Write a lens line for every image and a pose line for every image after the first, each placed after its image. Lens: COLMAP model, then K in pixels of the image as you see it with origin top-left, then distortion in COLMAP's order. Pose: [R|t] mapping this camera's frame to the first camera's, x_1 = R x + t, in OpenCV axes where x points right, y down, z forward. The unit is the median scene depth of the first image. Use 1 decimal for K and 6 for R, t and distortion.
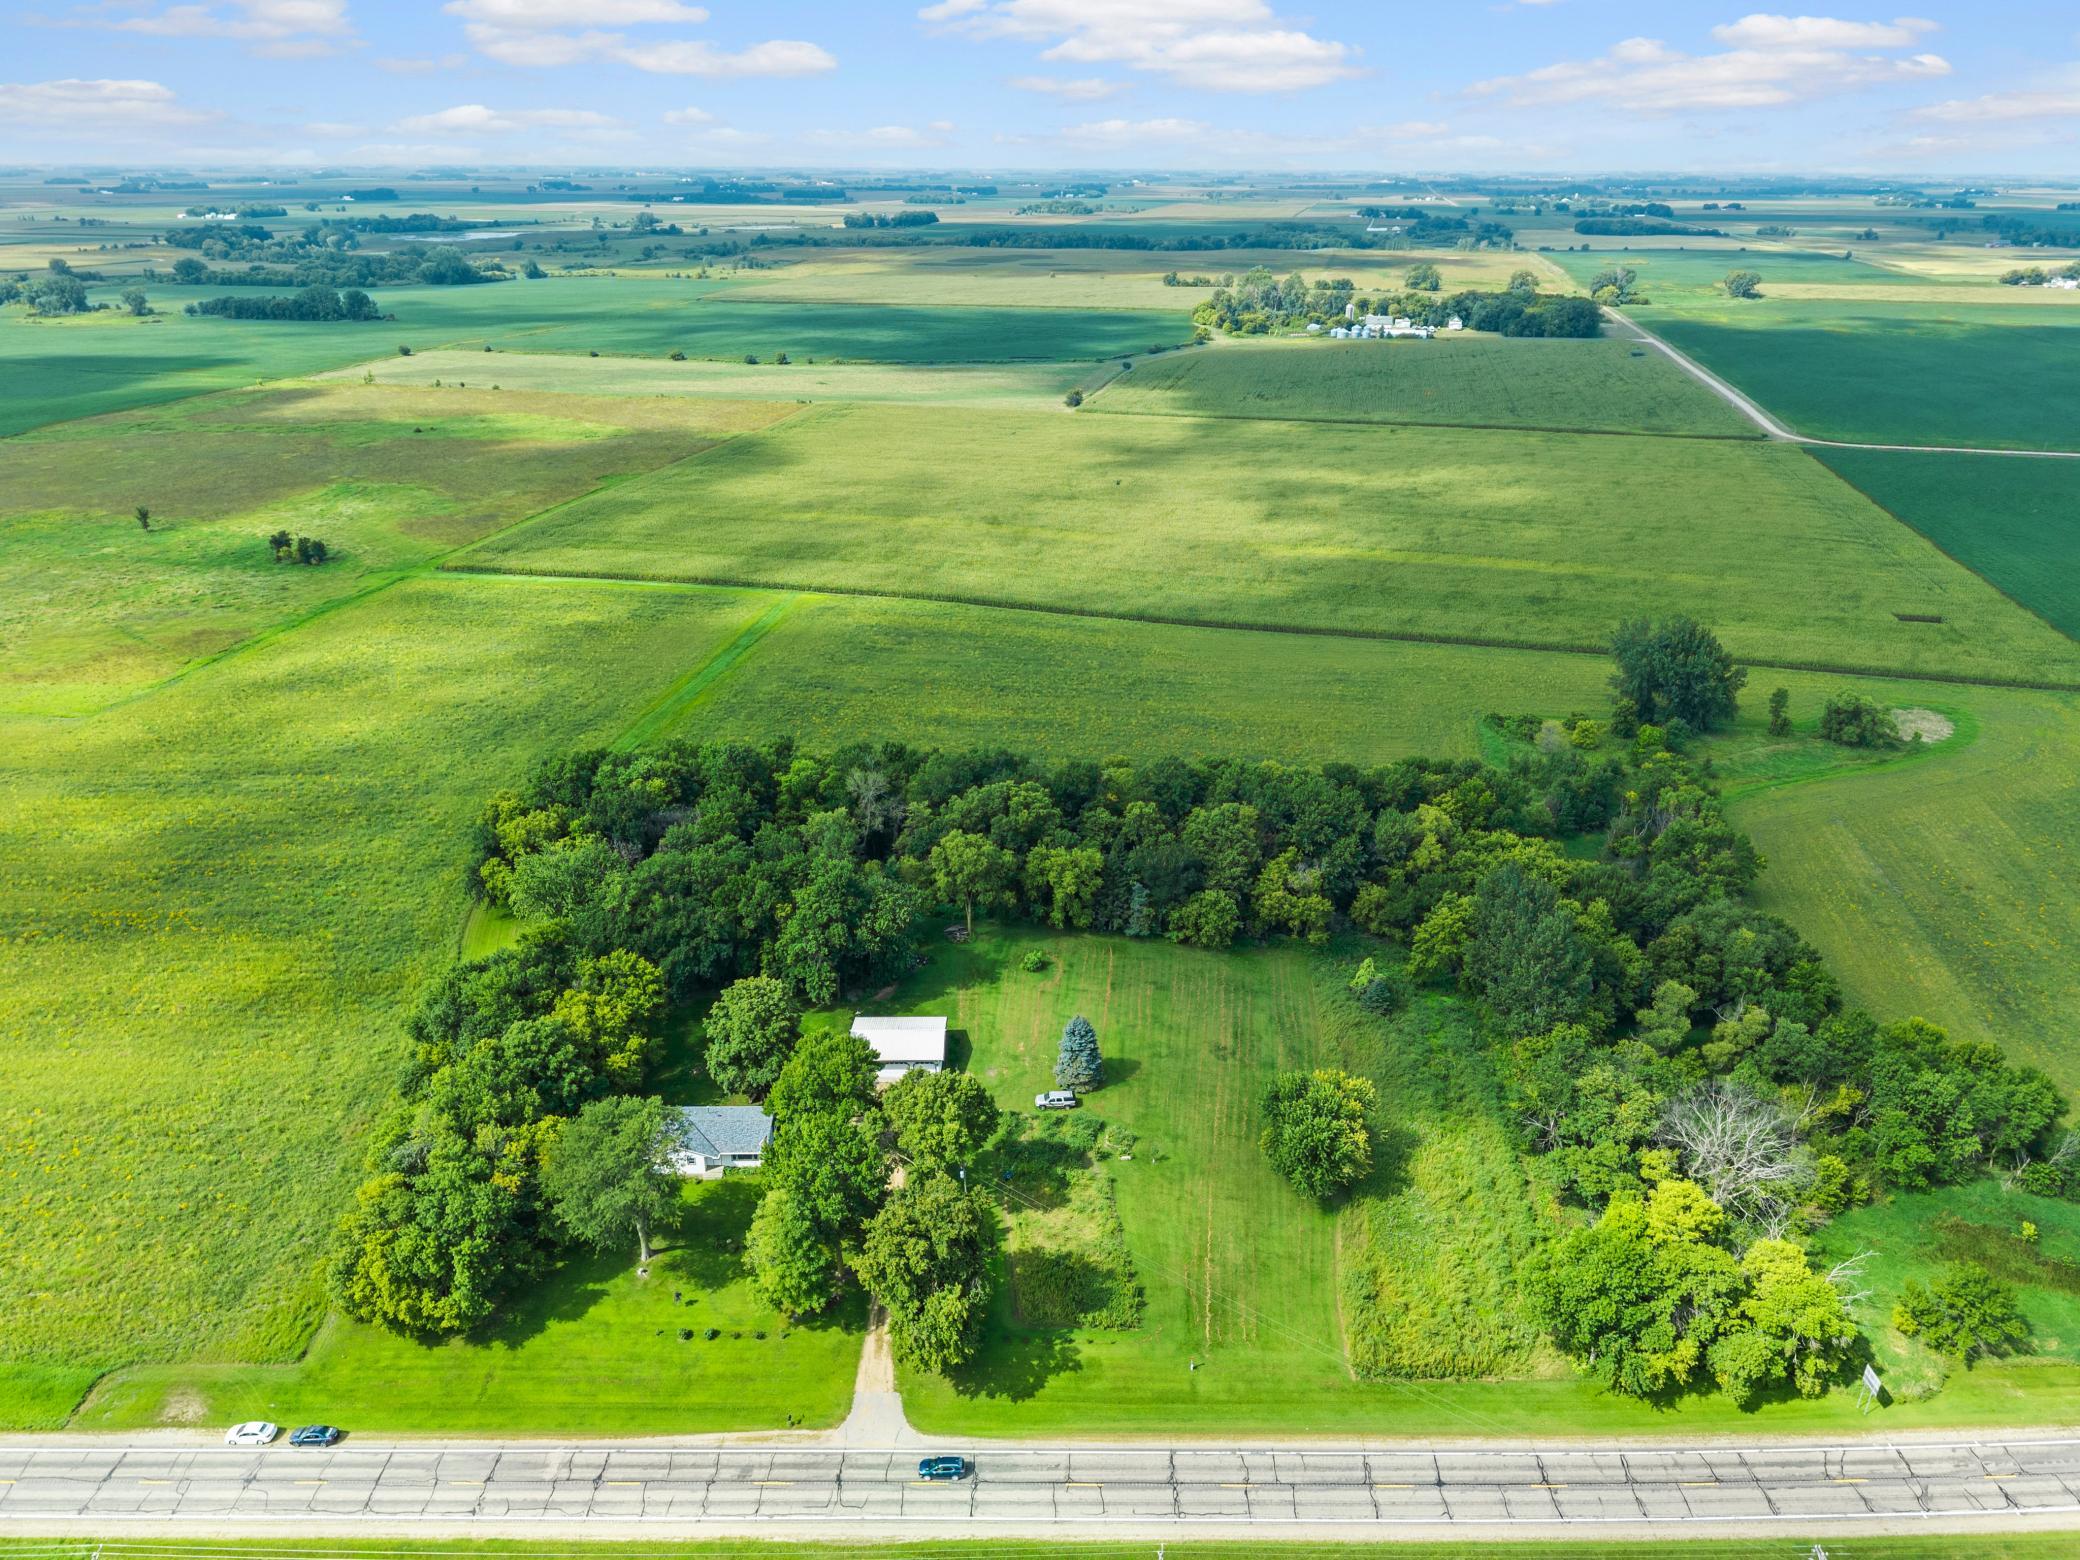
lens RADIAL K [[1377.2, 0, 1043.0], [0, 1377.2, 784.4], [0, 0, 1]] dist [0.037969, -0.045899]
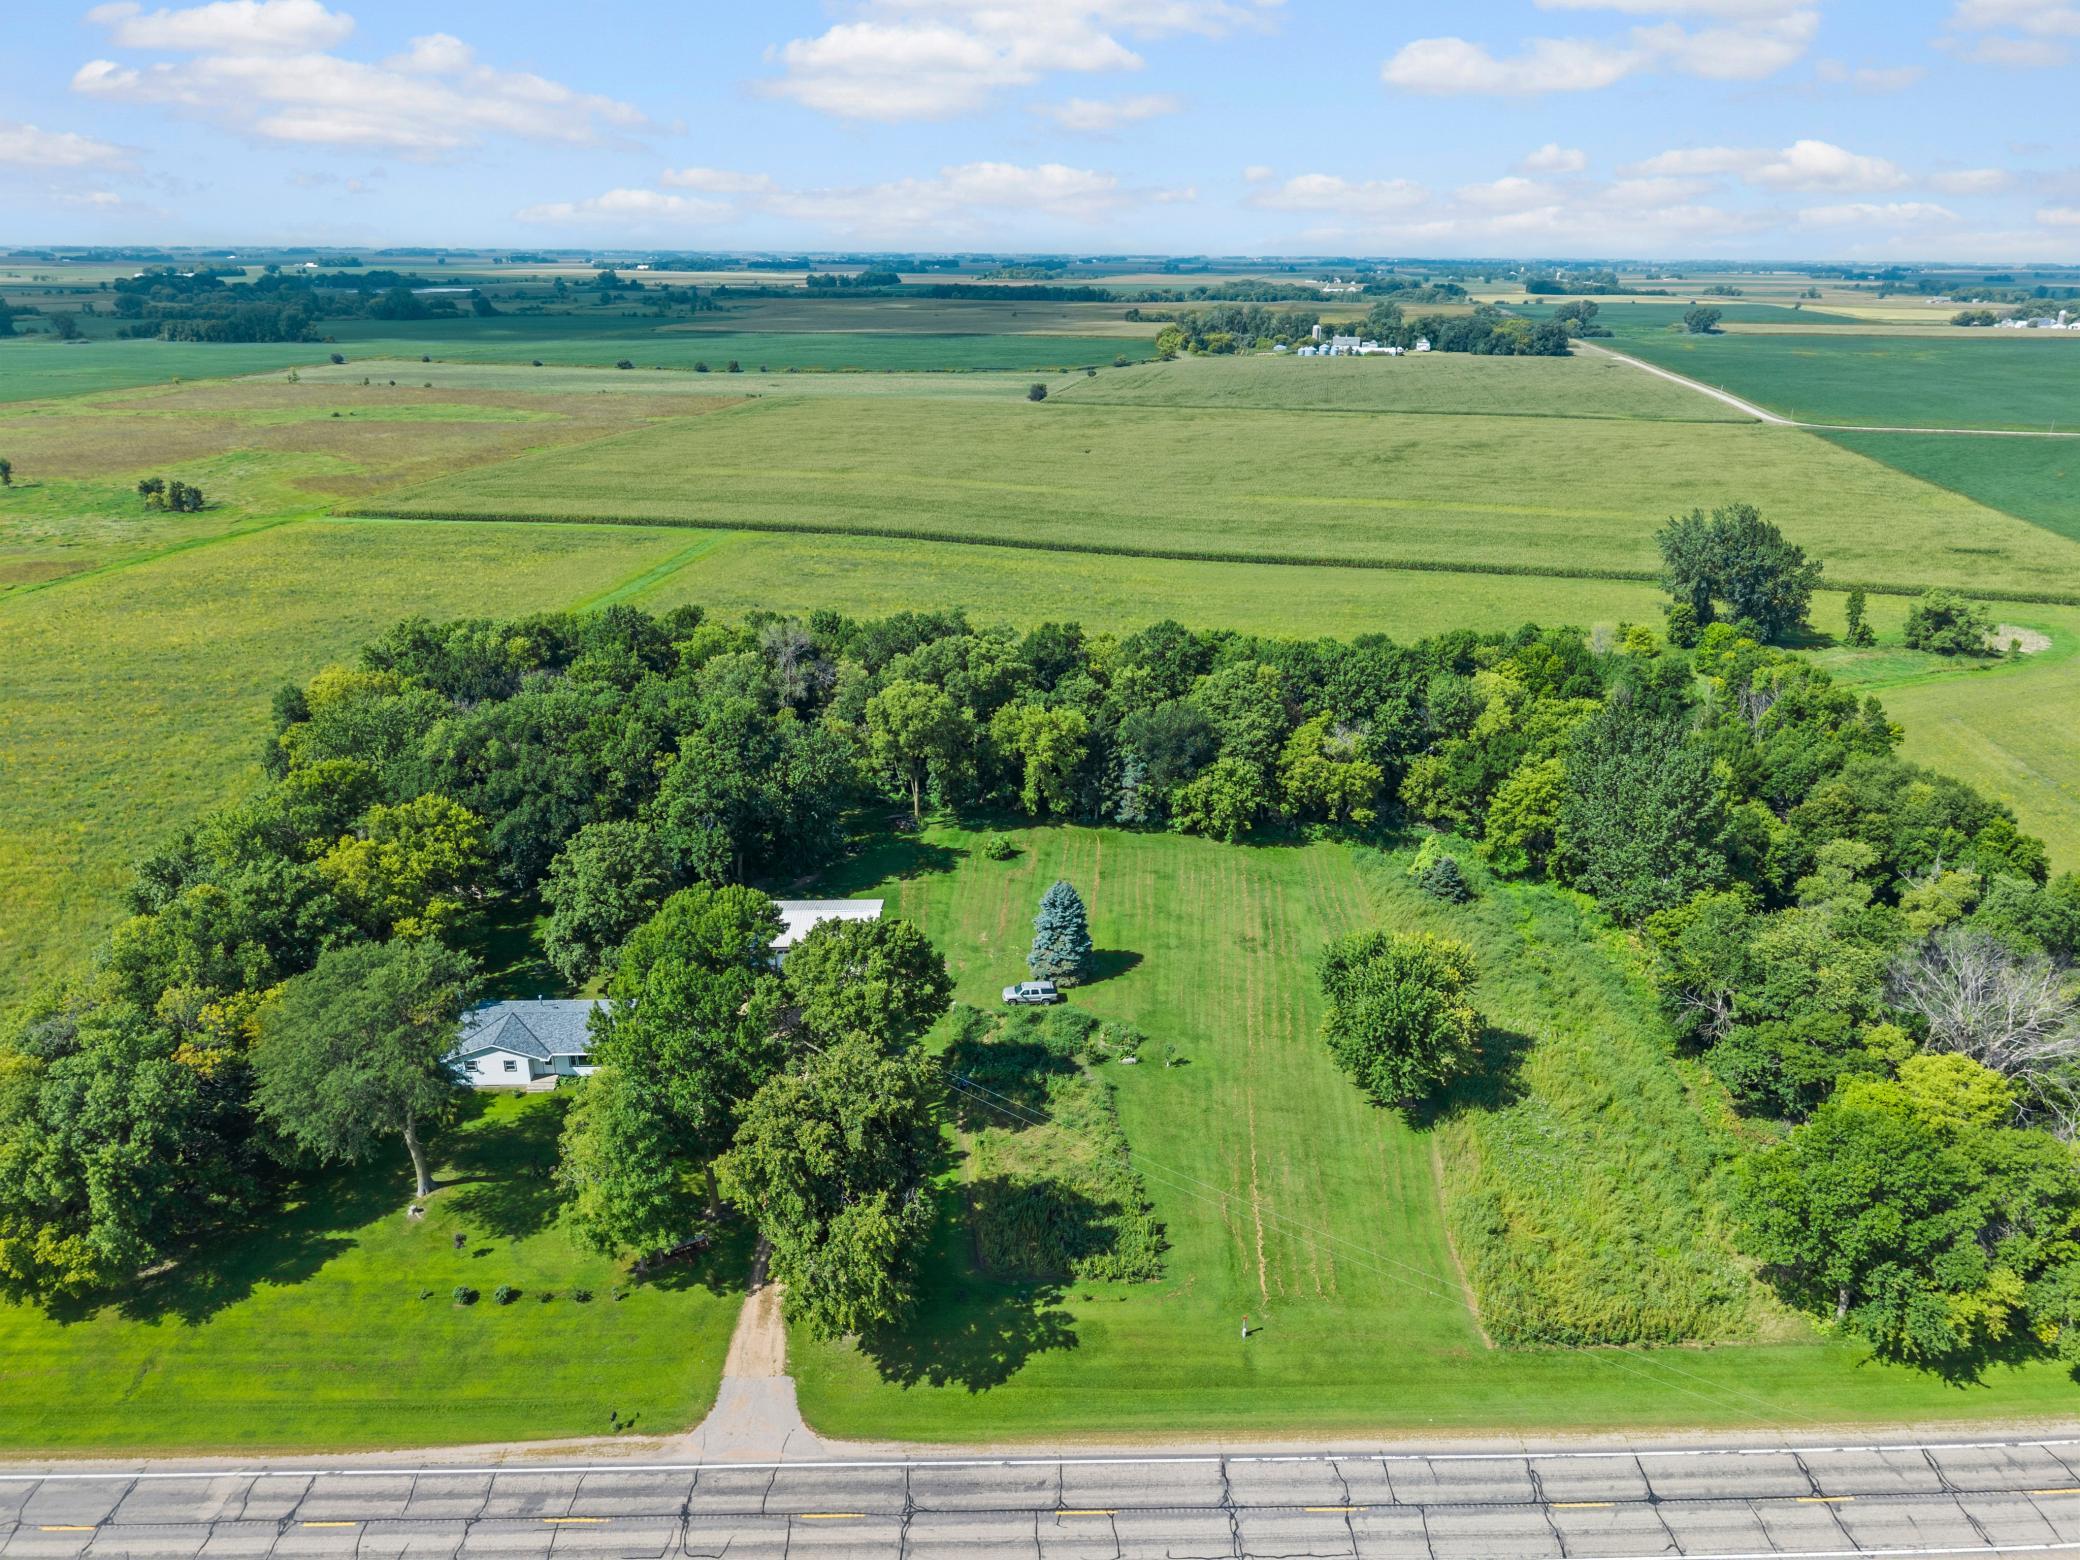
lens RADIAL K [[1378.6, 0, 1041.4], [0, 1378.6, 775.9], [0, 0, 1]] dist [0.025630, -0.027477]
pose [[0.999673, -0.006924, 0.024634, -0.002264], [0.008194, 0.998622, -0.051841, 0.169249], [-0.024242, 0.052026, 0.998351, 0.297289]]
